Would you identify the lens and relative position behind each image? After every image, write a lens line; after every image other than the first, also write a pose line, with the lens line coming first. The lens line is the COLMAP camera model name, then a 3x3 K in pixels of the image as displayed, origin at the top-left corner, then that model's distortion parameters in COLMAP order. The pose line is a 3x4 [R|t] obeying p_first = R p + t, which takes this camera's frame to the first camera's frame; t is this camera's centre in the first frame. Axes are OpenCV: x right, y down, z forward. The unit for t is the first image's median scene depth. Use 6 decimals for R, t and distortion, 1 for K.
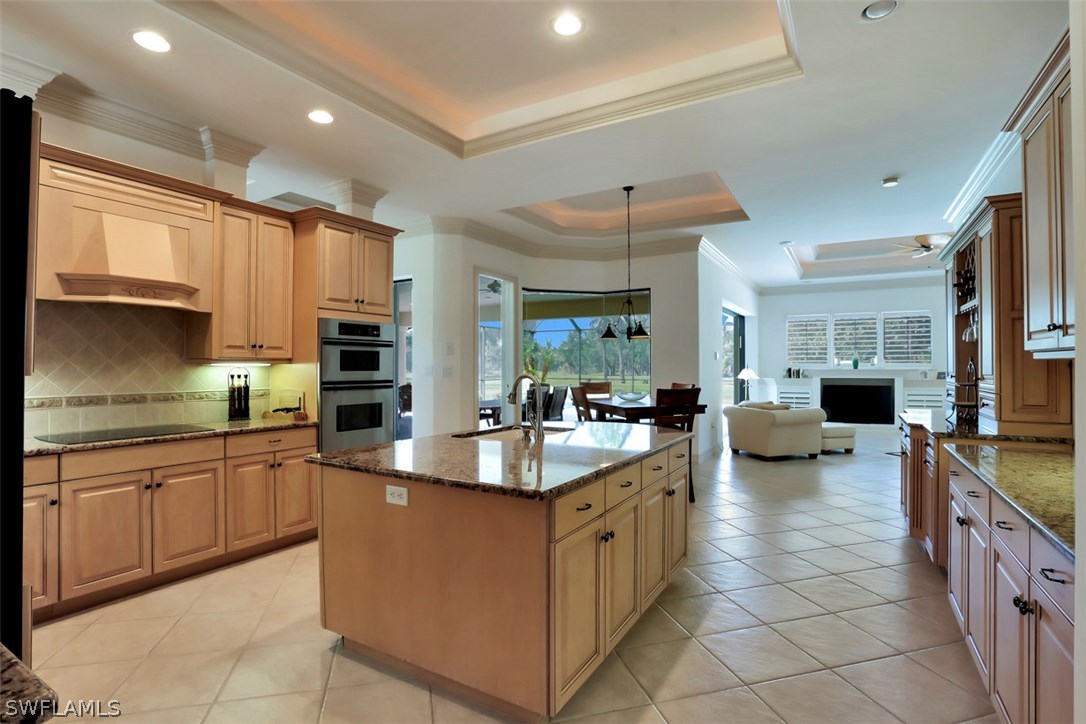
lens RADIAL K [[561.0, 0, 543.0], [0, 561.0, 362.0], [0, 0, 1]] dist [-0.001540, -0.000296]
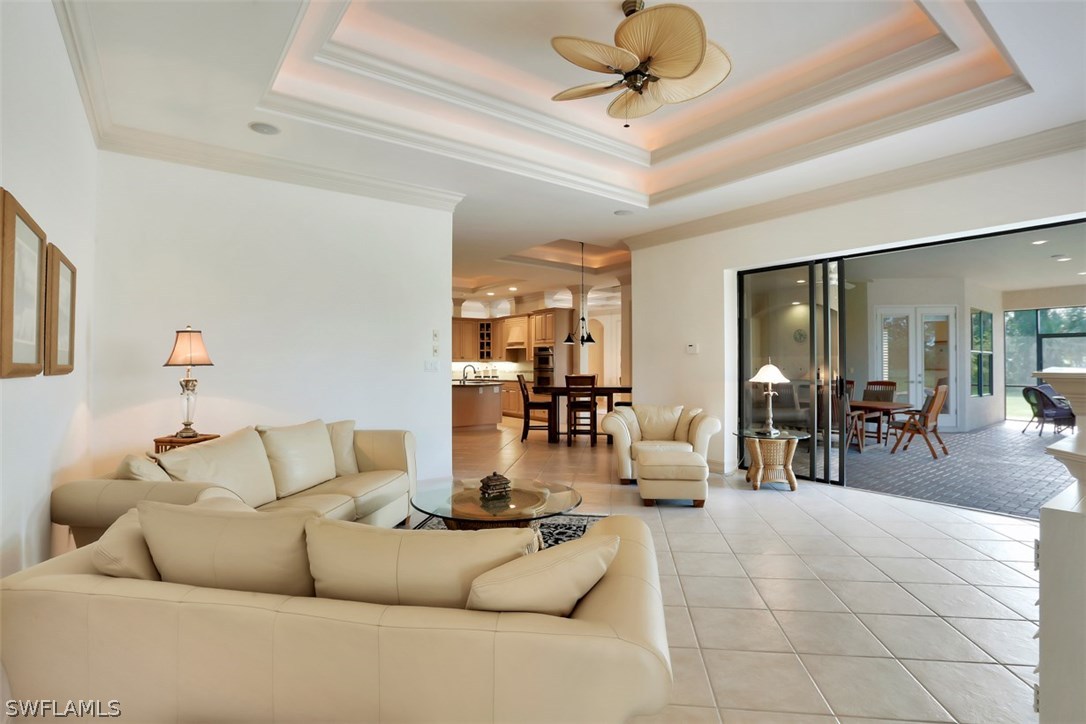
lens RADIAL K [[521.8, 0, 543.0], [0, 521.8, 362.0], [0, 0, 1]] dist [-0.000607, -0.000073]
pose [[-0.354981, -0.002228, -0.934871, 2.217175], [0.009131, 0.999941, -0.005850, 0.019416], [0.934829, -0.010613, -0.354940, 2.043423]]
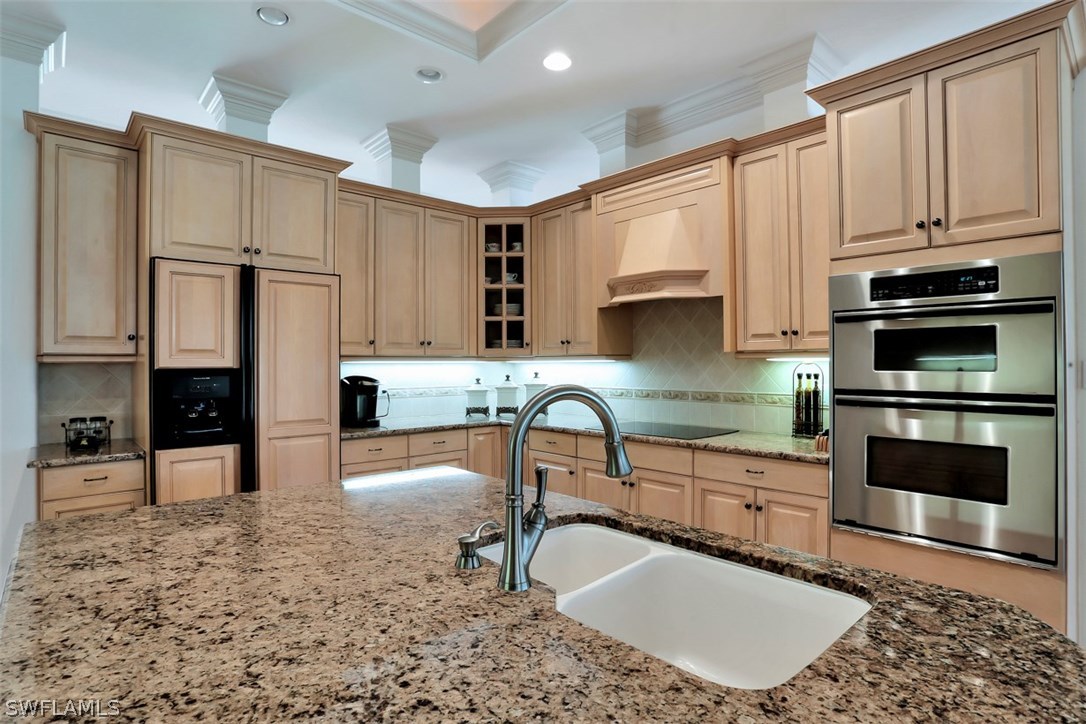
lens RADIAL K [[561.0, 0, 543.0], [0, 561.0, 362.0], [0, 0, 1]] dist [-0.001540, -0.000296]
pose [[-0.260466, -0.000669, -0.965483, 0.231159], [0.011241, 0.999930, -0.003725, 0.006782], [0.965418, -0.011823, -0.260440, 0.867190]]
